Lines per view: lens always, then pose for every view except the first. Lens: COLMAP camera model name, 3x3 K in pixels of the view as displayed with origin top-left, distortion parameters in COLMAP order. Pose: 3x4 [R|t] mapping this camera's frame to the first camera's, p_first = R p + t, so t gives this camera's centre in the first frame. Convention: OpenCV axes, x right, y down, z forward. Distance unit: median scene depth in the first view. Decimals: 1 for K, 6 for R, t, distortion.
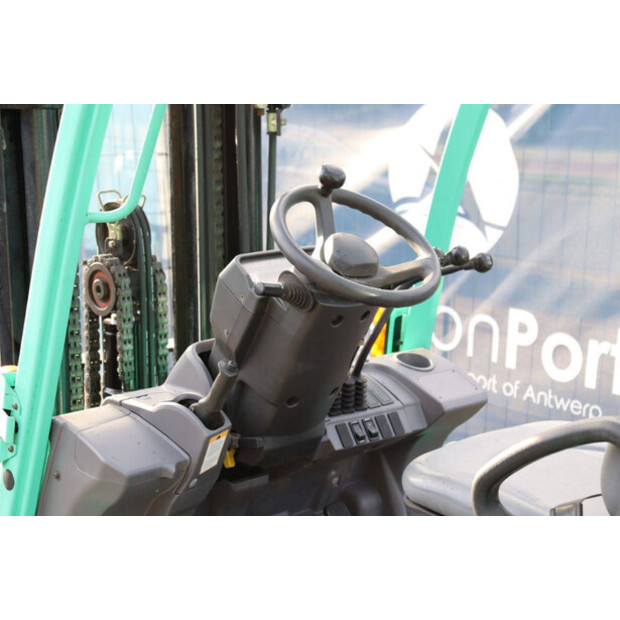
lens RADIAL K [[1164.6, 0, 313.0], [0, 1164.6, 309.4], [0, 0, 1]] dist [0.250986, 0.000000]
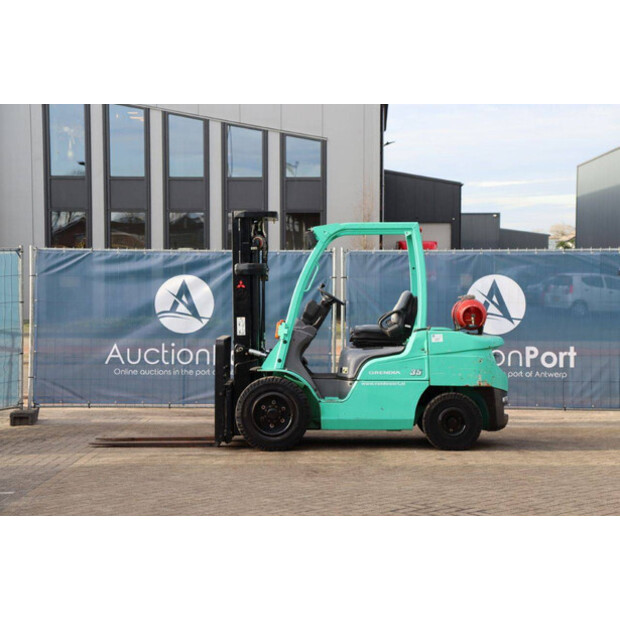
lens RADIAL K [[1364.0, 0, 314.0], [0, 1364.0, 303.3], [0, 0, 1]] dist [0.373963, 0.000000]
pose [[0.681312, -0.013162, 0.731875, -3.857379], [0.140496, 0.983600, -0.113101, 0.567971], [-0.718383, 0.179883, 0.671988, -2.694638]]
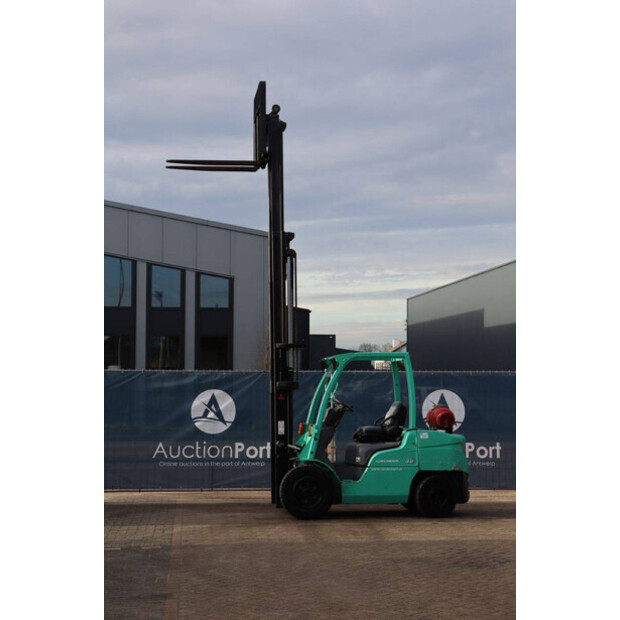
lens RADIAL K [[1197.9, 0, 306.7], [0, 1197.9, 307.3], [0, 0, 1]] dist [0.302692, 0.000000]
pose [[0.580211, 0.055098, 0.812601, -5.281274], [0.156990, 0.971434, -0.177962, 0.553196], [-0.799193, 0.230825, 0.554986, -2.712388]]
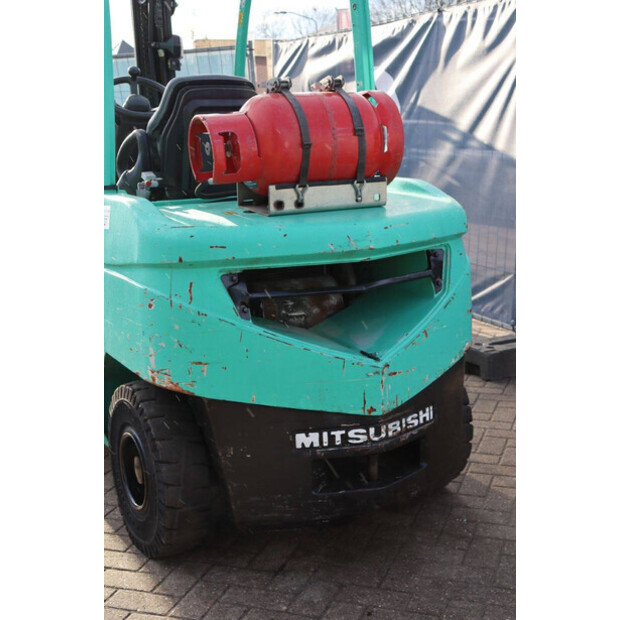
lens RADIAL K [[929.1, 0, 305.8], [0, 929.1, 305.5], [0, 0, 1]] dist [0.101967, 0.000000]
pose [[0.962350, 0.017044, -0.271279, 0.720579], [-0.014486, 0.999830, 0.011430, 0.276946], [0.271427, -0.007070, 0.962433, -0.633485]]
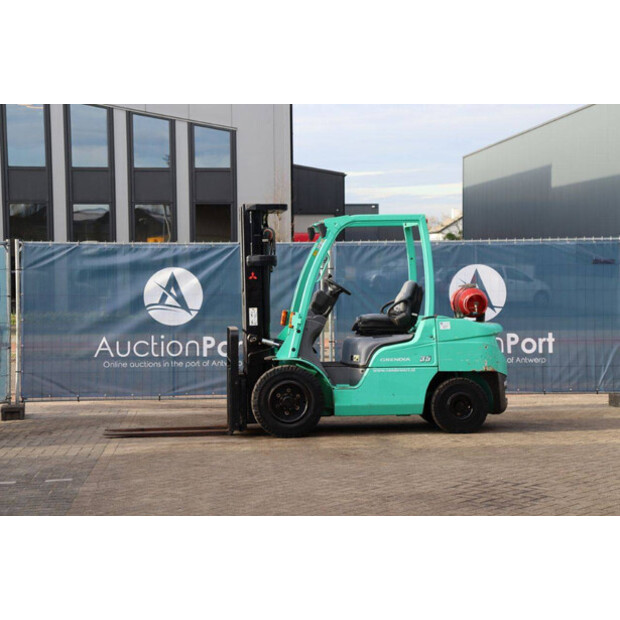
lens RADIAL K [[1415.8, 0, 316.6], [0, 1415.8, 298.1], [0, 0, 1]] dist [0.389061, 0.000000]
pose [[0.601157, -0.021307, 0.798847, -4.494218], [0.163390, 0.981804, -0.096769, 0.529686], [-0.782249, 0.188696, 0.593700, -2.467508]]
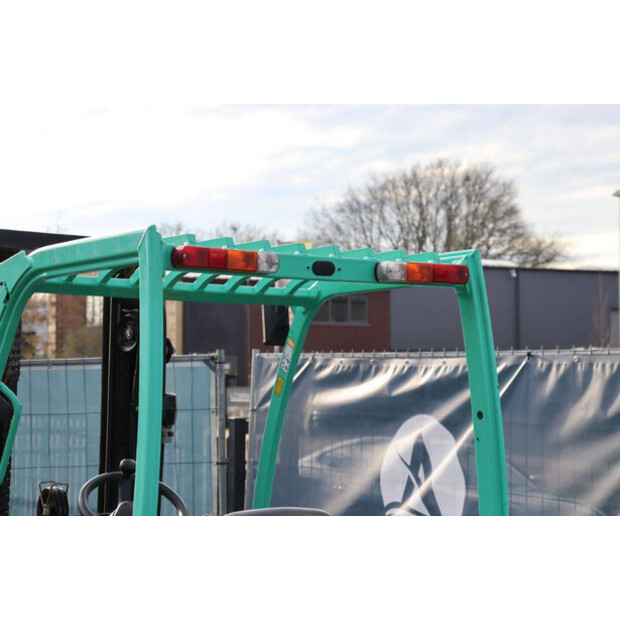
lens RADIAL K [[1461.1, 0, 311.6], [0, 1461.1, 314.5], [0, 0, 1]] dist [0.479227, 0.000000]
pose [[0.979488, -0.001429, -0.201497, 0.550368], [-0.046609, 0.971250, -0.233455, 0.120471], [0.196038, 0.238058, 0.951261, -0.783768]]
